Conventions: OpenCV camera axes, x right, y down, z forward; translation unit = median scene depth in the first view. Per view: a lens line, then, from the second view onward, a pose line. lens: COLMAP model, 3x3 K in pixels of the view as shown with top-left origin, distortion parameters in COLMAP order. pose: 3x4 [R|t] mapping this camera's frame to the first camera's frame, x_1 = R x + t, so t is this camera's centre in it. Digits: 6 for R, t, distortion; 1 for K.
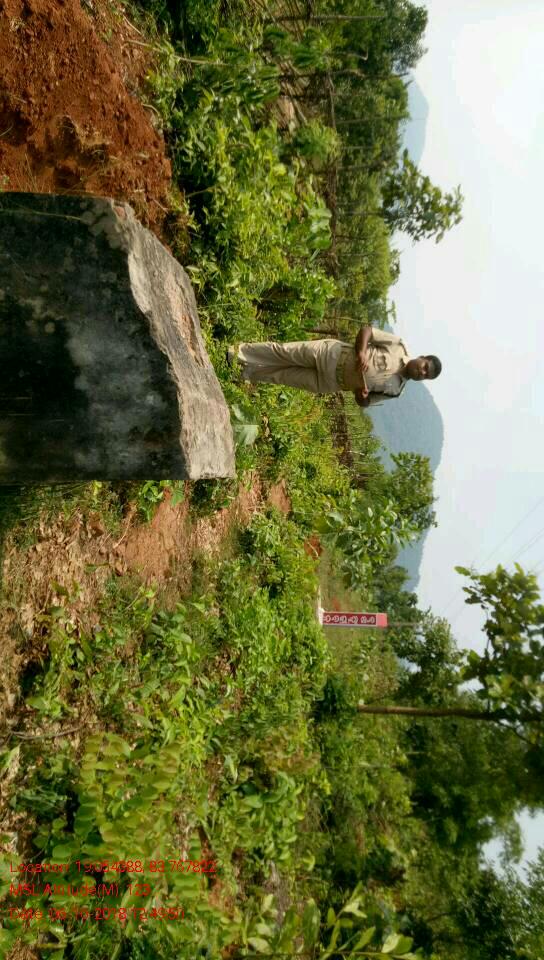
lens RADIAL K [[711.7, 0, 274.9], [0, 711.7, 479.3], [0, 0, 1]] dist [0.013829, 0.000223]
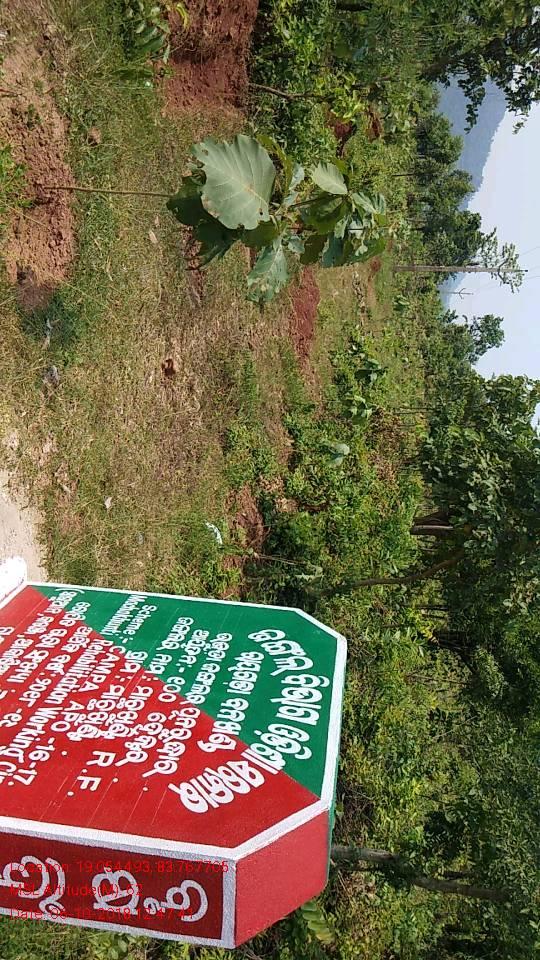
lens RADIAL K [[776.6, 0, 265.5], [0, 776.6, 483.9], [0, 0, 1]] dist [0.000058, -0.007376]
pose [[0.998318, 0.035803, -0.045589, 0.036515], [-0.008707, 0.870153, 0.492705, 0.019220], [0.057310, -0.491480, 0.869001, 0.222999]]
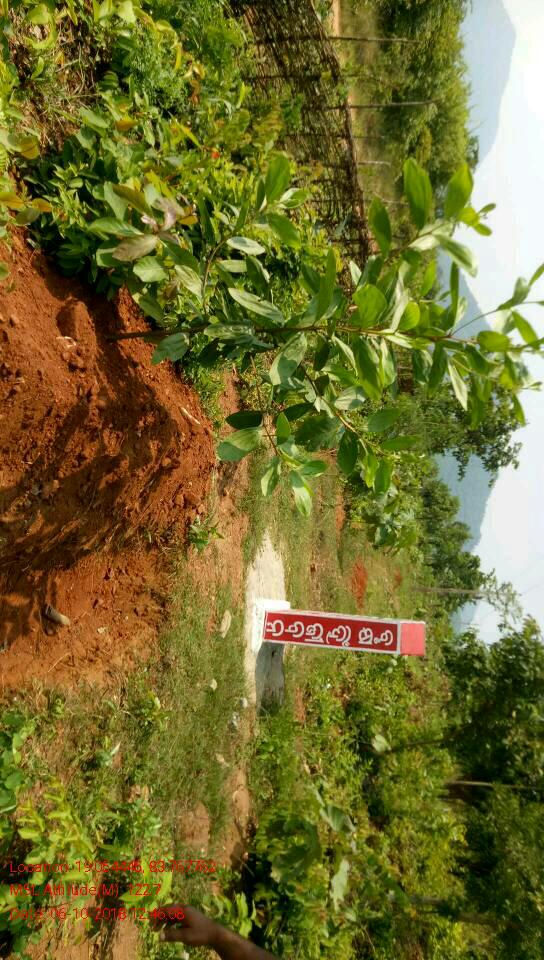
lens RADIAL K [[711.7, 0, 266.8], [0, 711.7, 475.4], [0, 0, 1]] dist [0.013829, 0.000223]
pose [[0.994830, 0.035909, -0.094992, 0.025077], [-0.029903, 0.997508, 0.063909, 0.020116], [0.097050, -0.060738, 0.993425, 0.145550]]
